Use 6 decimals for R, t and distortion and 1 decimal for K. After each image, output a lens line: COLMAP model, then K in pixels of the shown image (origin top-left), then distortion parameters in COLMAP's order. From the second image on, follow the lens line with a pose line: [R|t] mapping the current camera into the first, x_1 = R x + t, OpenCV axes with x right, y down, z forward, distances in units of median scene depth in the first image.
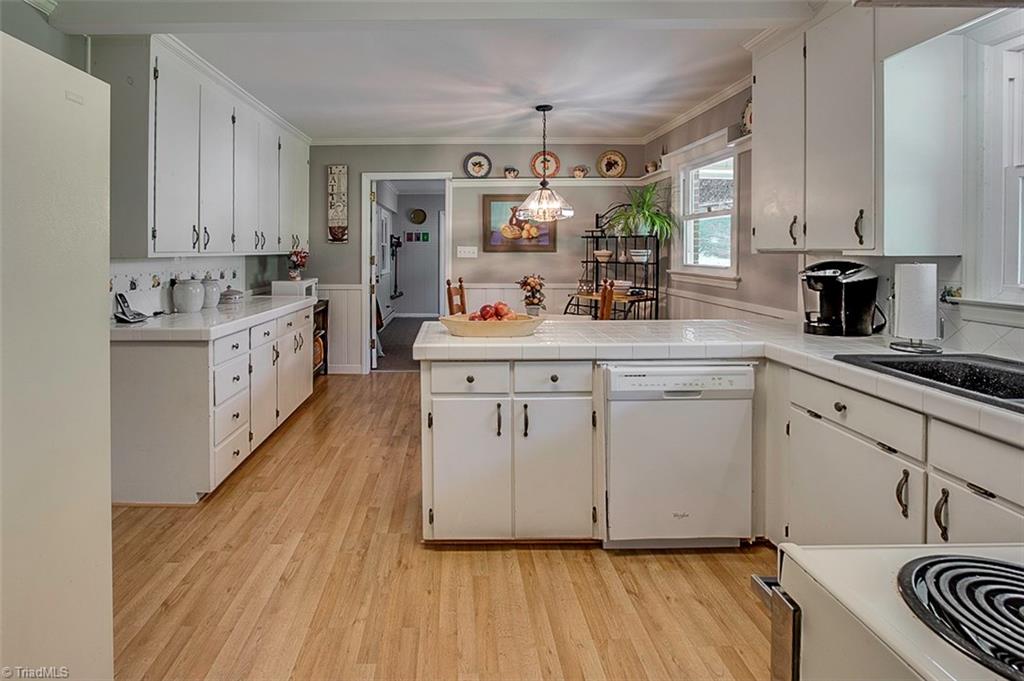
lens RADIAL K [[501.6, 0, 453.2], [0, 501.6, 250.9], [0, 0, 1]] dist [-0.000475, 0.000006]
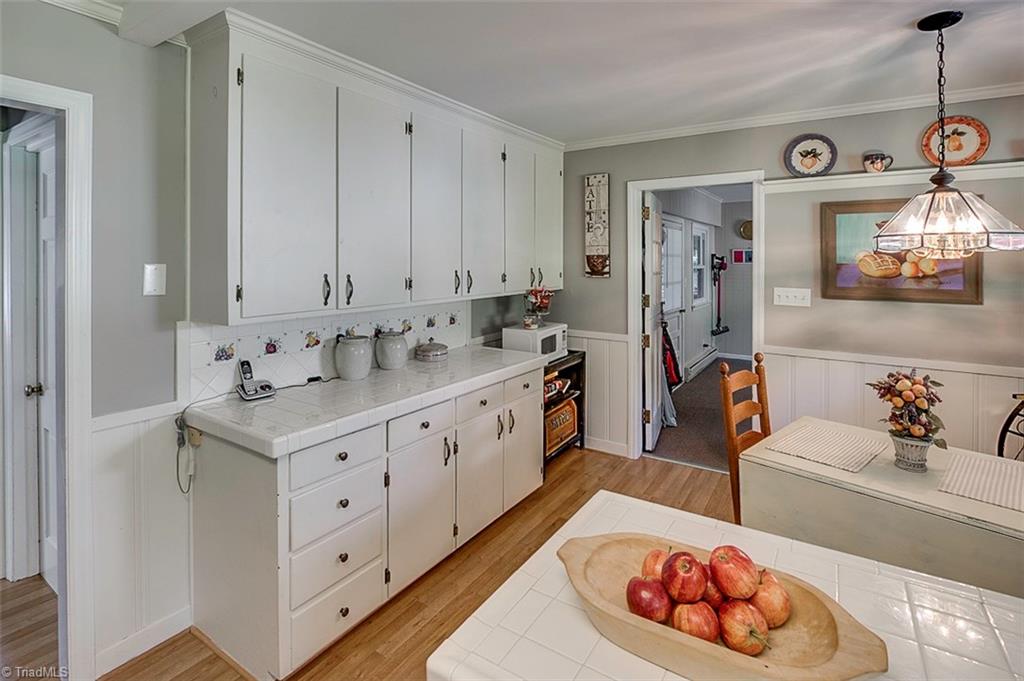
lens RADIAL K [[501.6, 0, 516.8], [0, 501.6, 251.5], [0, 0, 1]] dist [-0.013431, 0.000258]
pose [[0.844989, -0.002402, -0.534779, 0.072899], [-0.005404, 0.999901, -0.013029, -0.044904], [0.534757, 0.013899, 0.844892, 0.305284]]
